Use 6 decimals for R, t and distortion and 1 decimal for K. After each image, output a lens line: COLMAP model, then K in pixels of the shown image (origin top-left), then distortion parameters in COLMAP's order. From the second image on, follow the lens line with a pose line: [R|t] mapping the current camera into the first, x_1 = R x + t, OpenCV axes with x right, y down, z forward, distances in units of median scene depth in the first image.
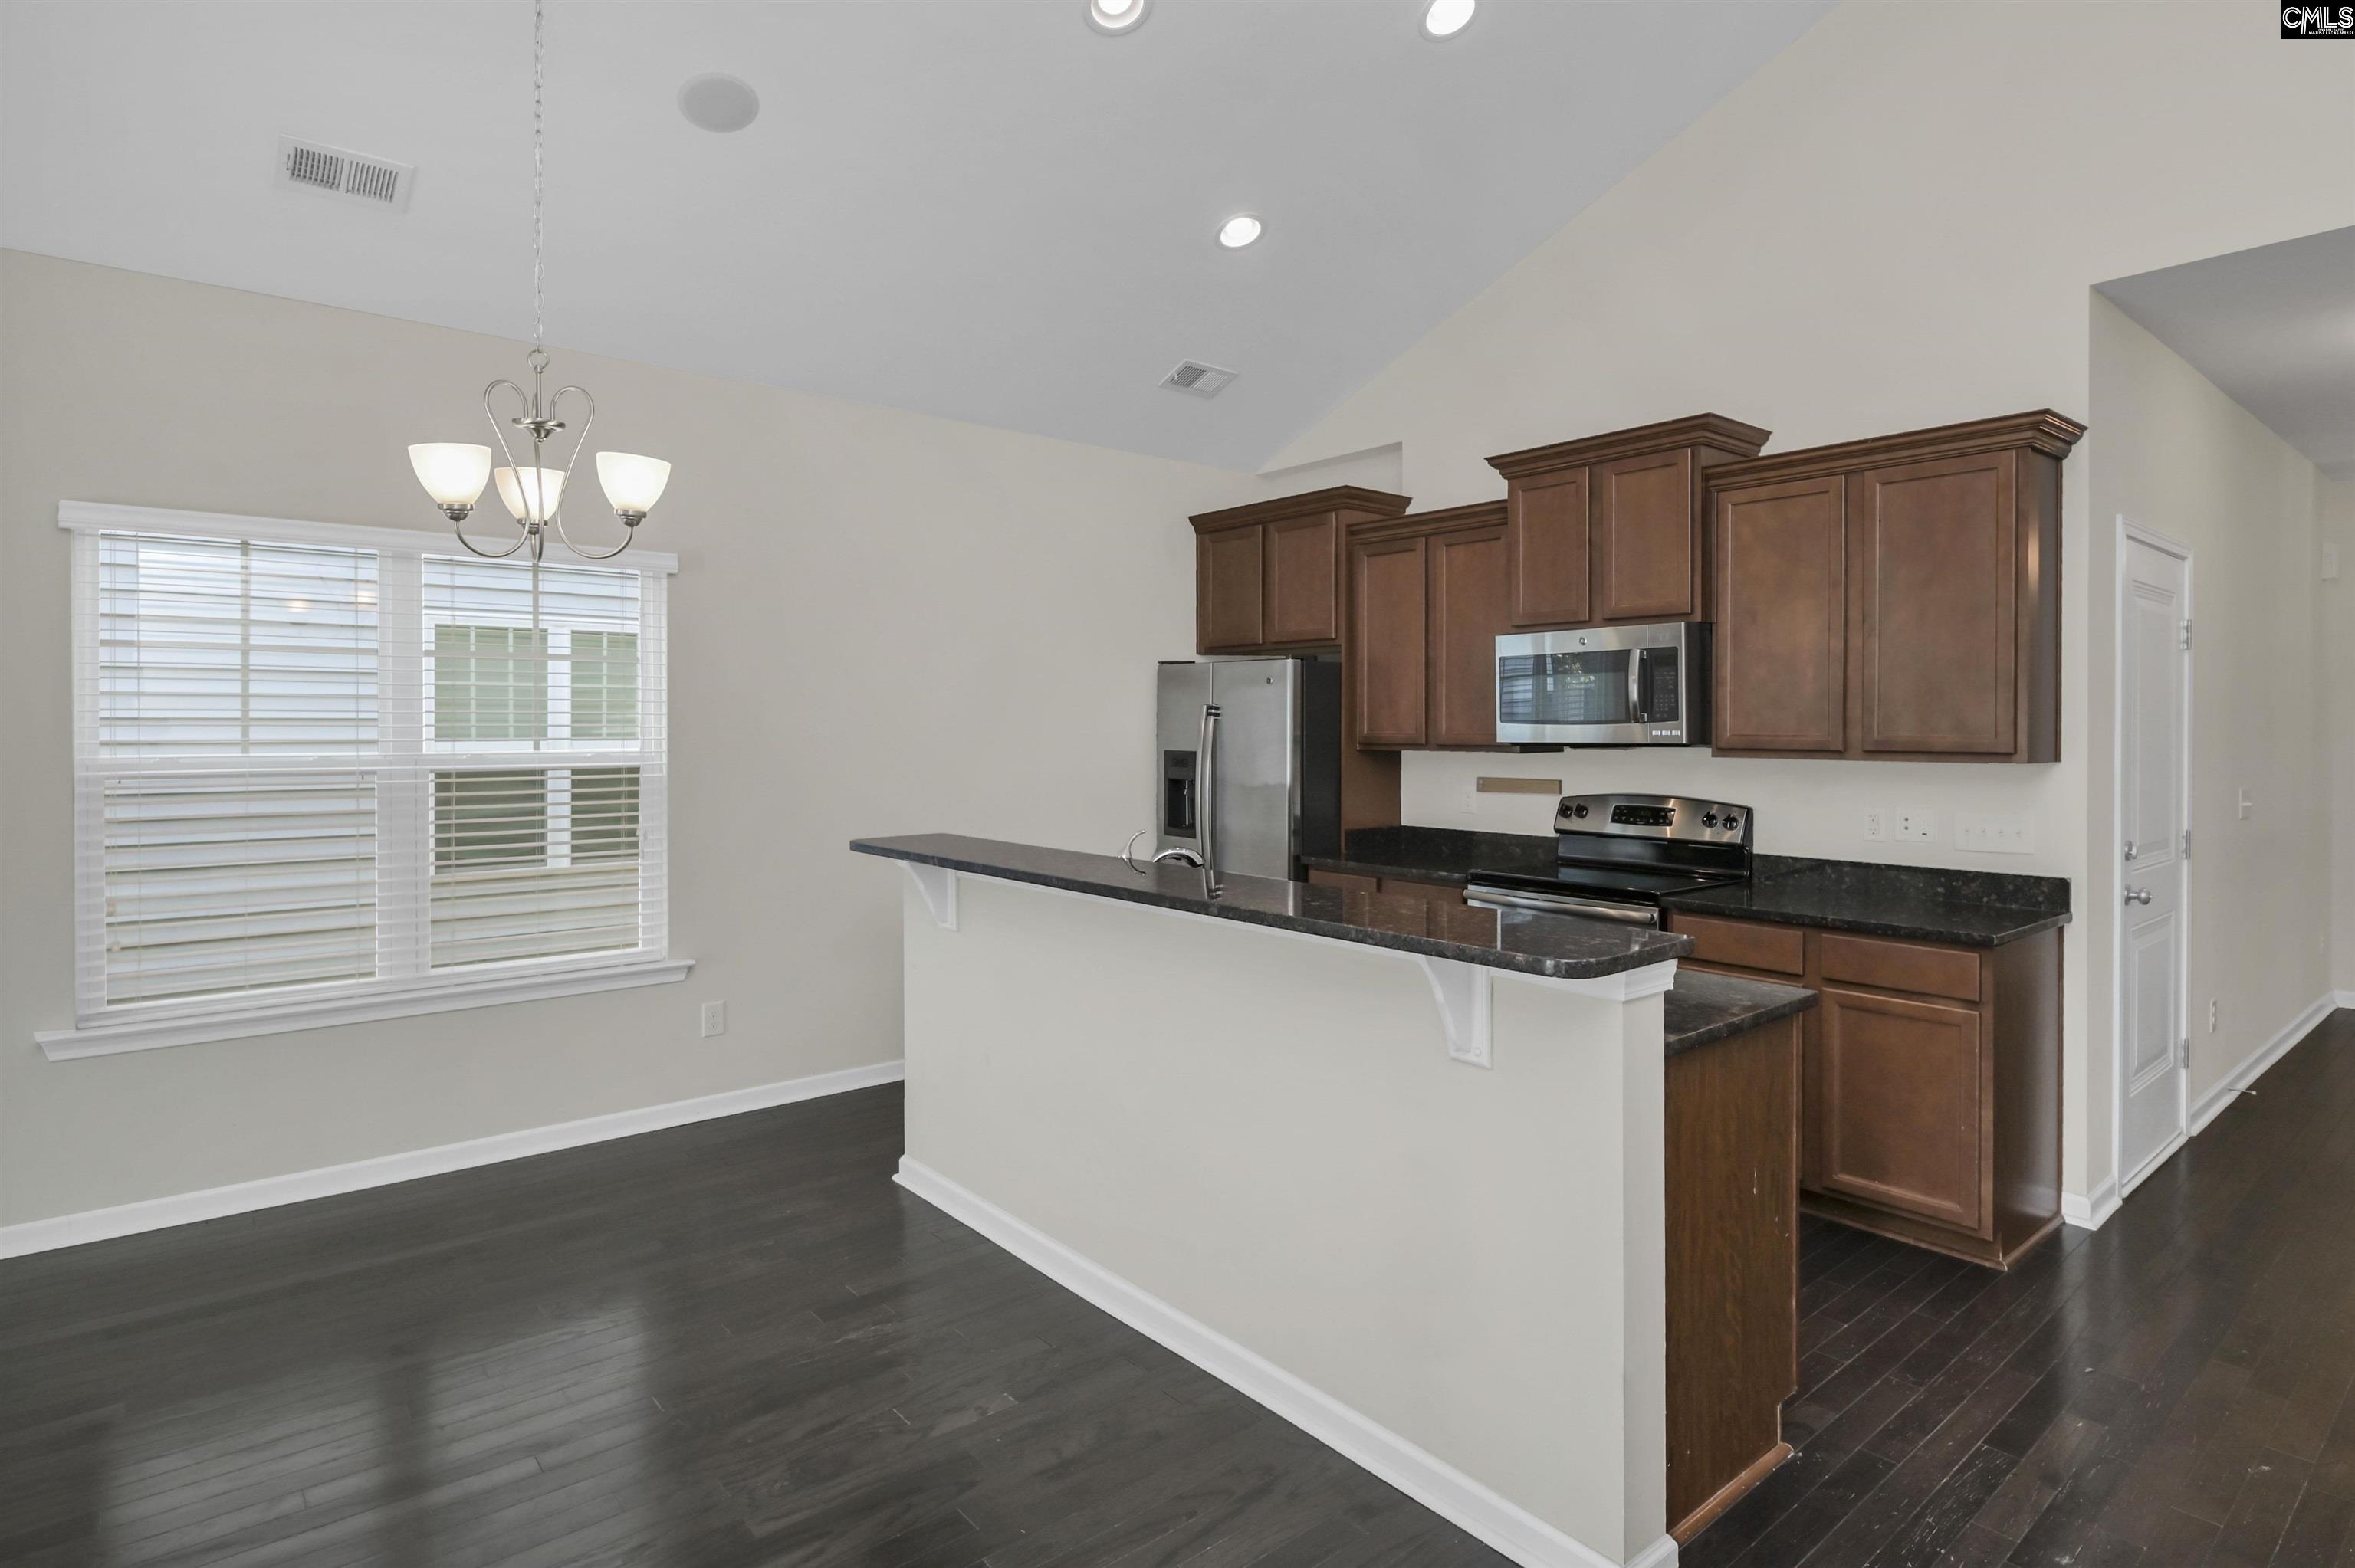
lens RADIAL K [[1224.0, 0, 1221.6], [0, 1224.0, 728.3], [0, 0, 1]] dist [-0.003382, -0.001549]
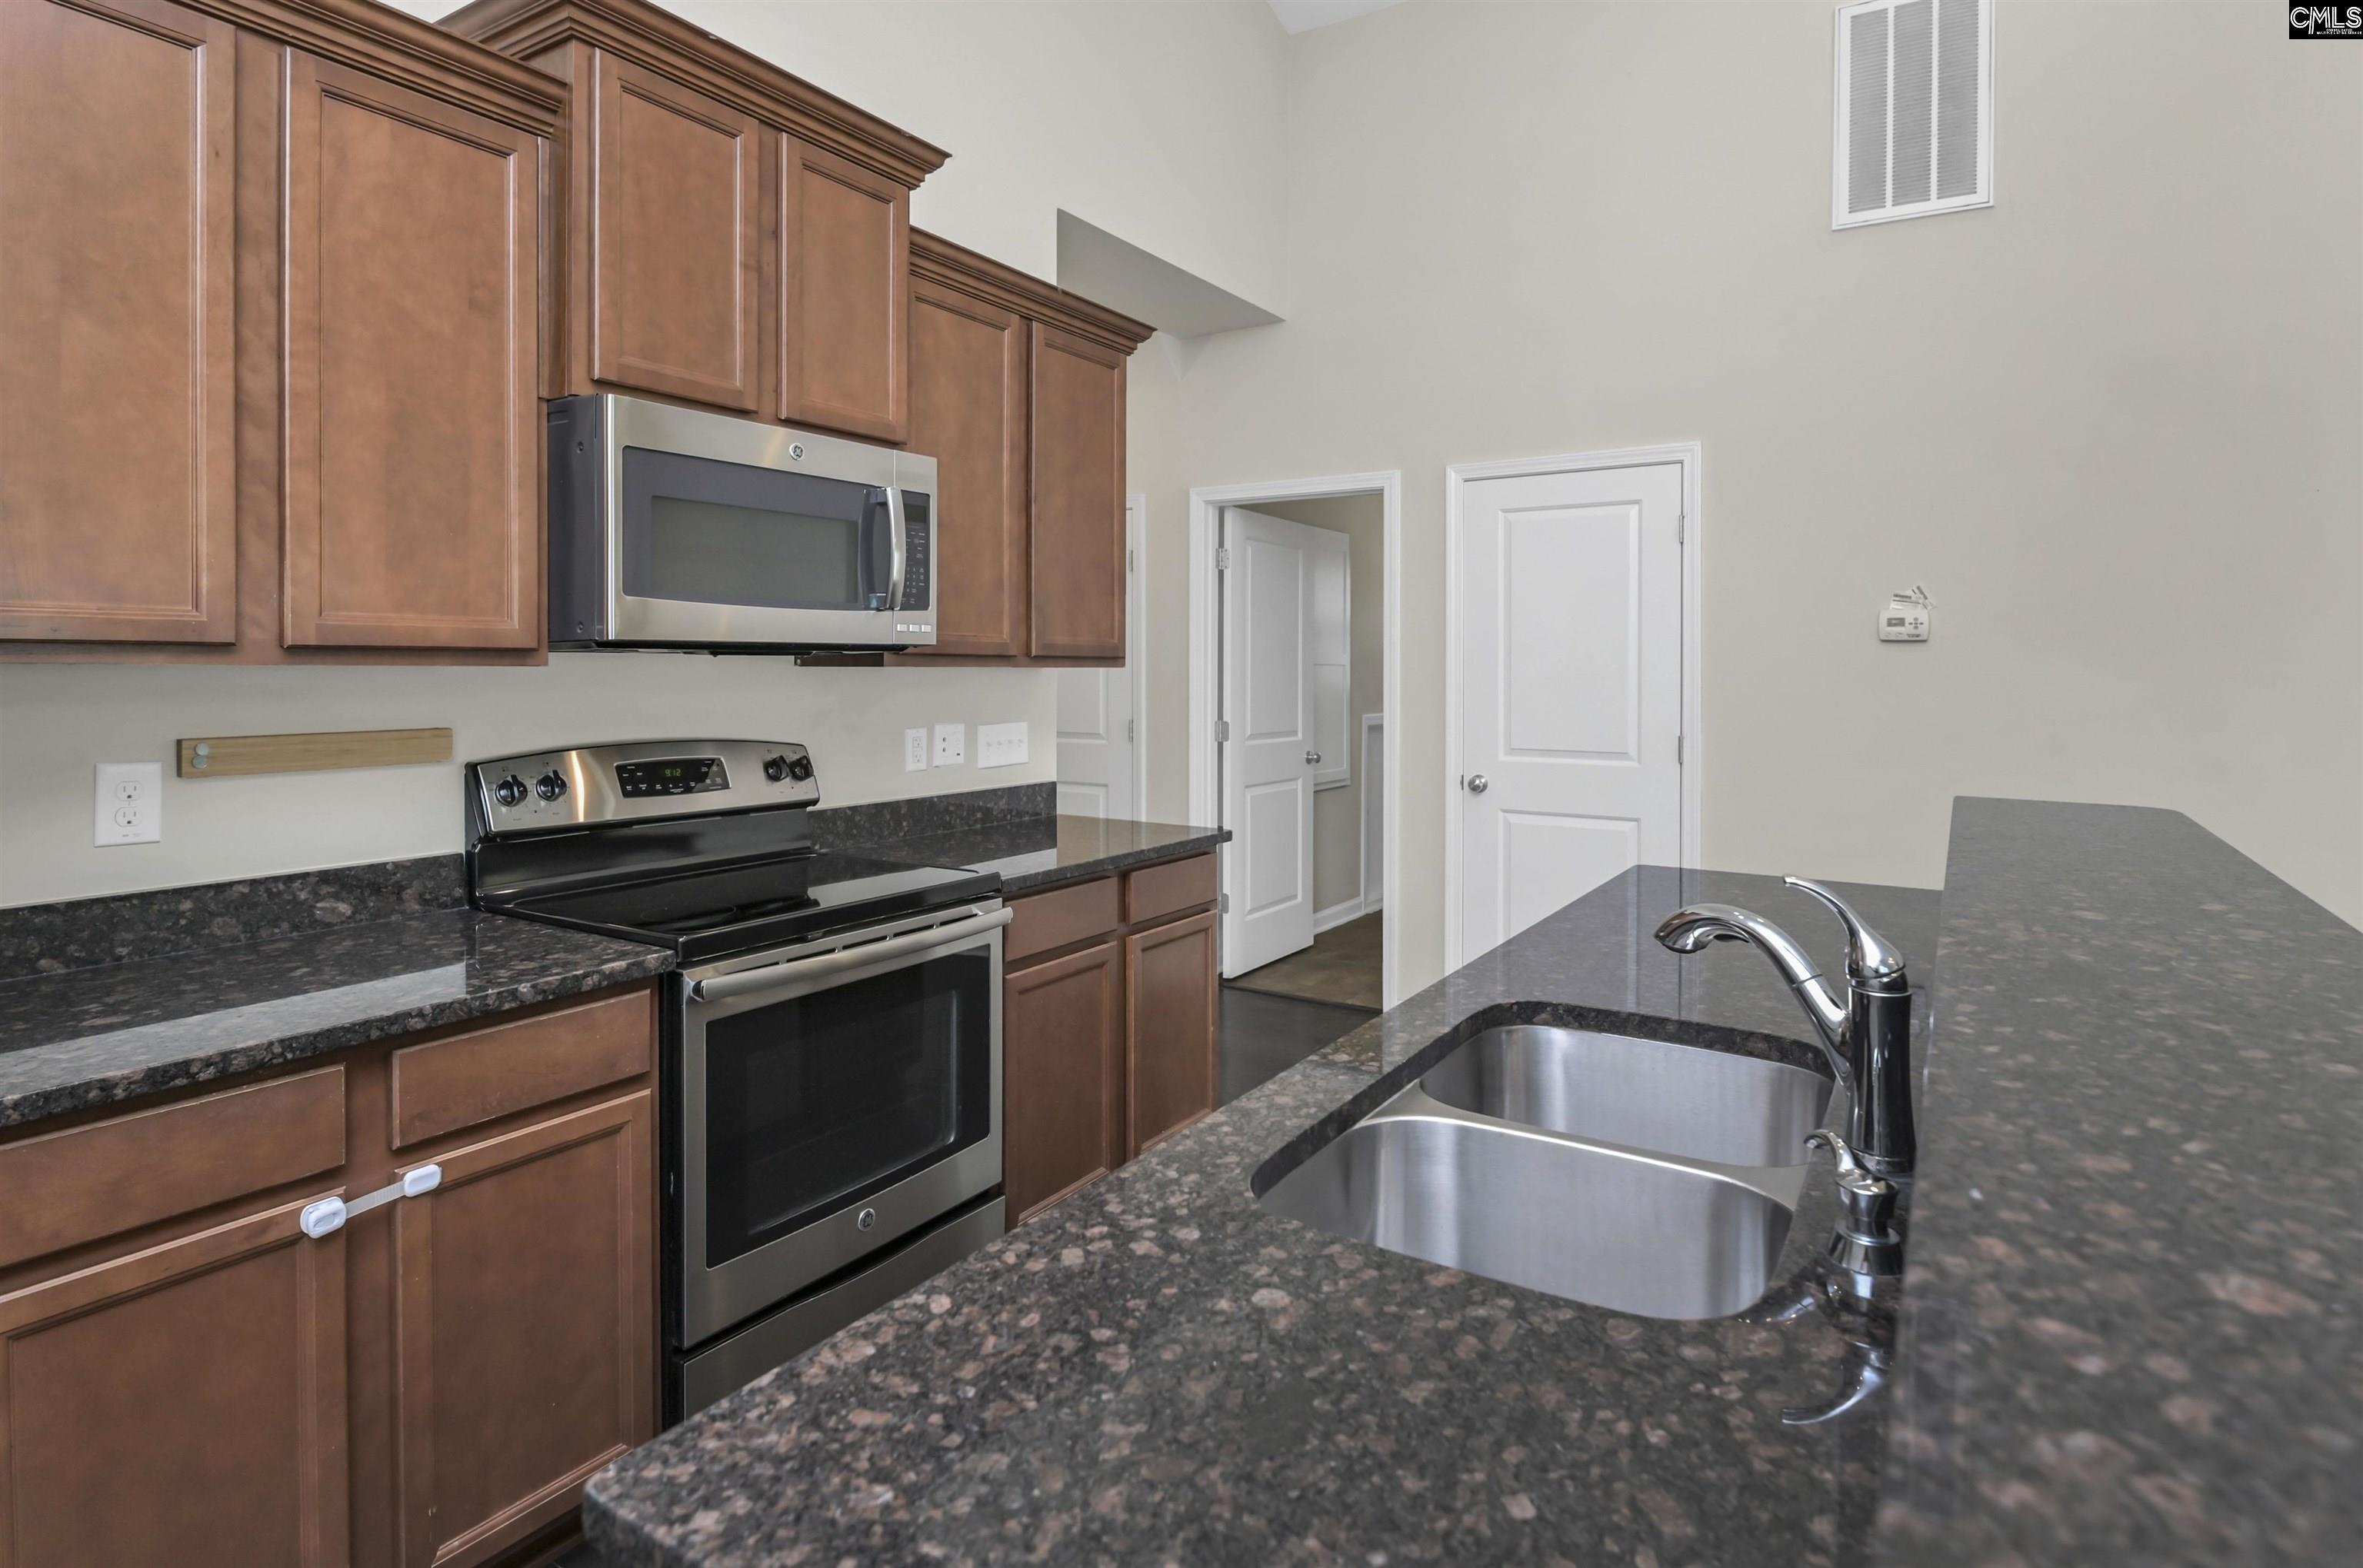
lens RADIAL K [[1243.7, 0, 1190.1], [0, 1243.7, 675.6], [0, 0, 1]] dist [-0.000699, -0.000294]
pose [[-0.293671, -0.005809, 0.955889, -0.285988], [0.001897, 0.999976, 0.006659, 0.024160], [-0.955905, 0.003769, -0.293653, 1.027656]]
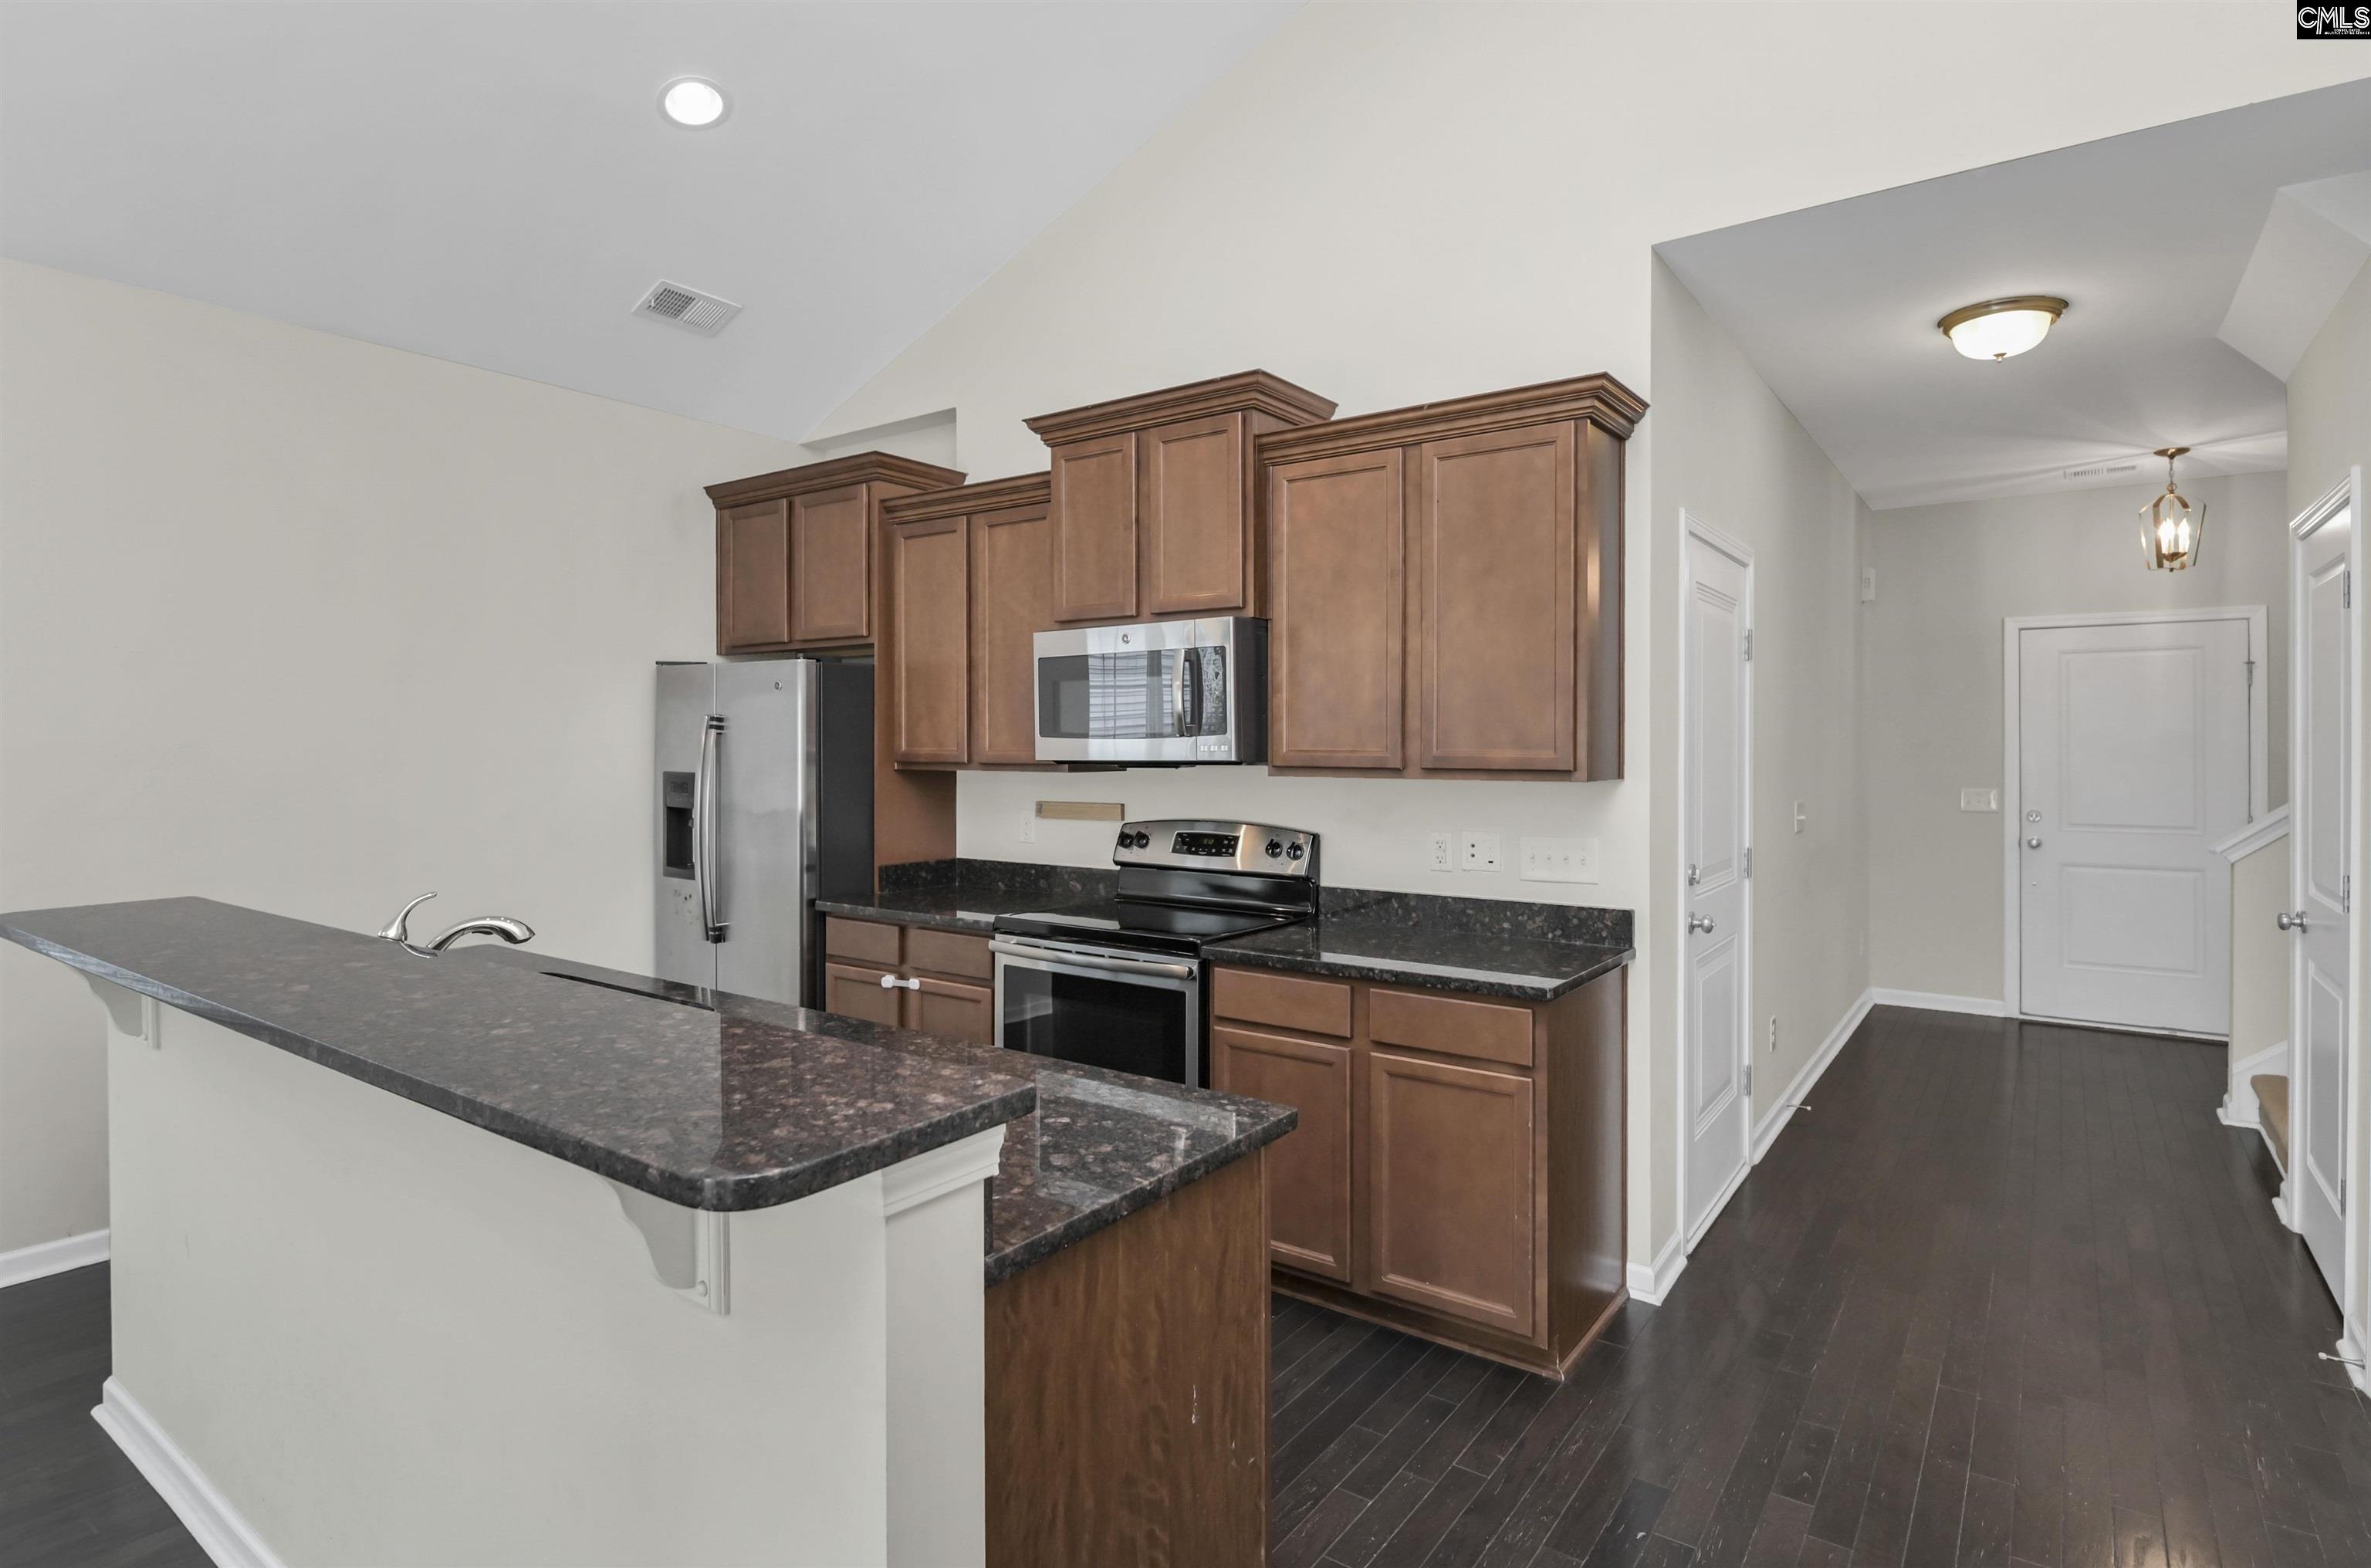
lens RADIAL K [[1186.8, 0, 1230.0], [0, 1186.8, 744.9], [0, 0, 1]] dist [-0.001417, -0.000598]
pose [[0.968334, -0.002542, 0.249646, 0.166288], [0.002484, 0.999997, 0.000546, 0.000880], [-0.249646, 0.000092, 0.968337, 0.201705]]
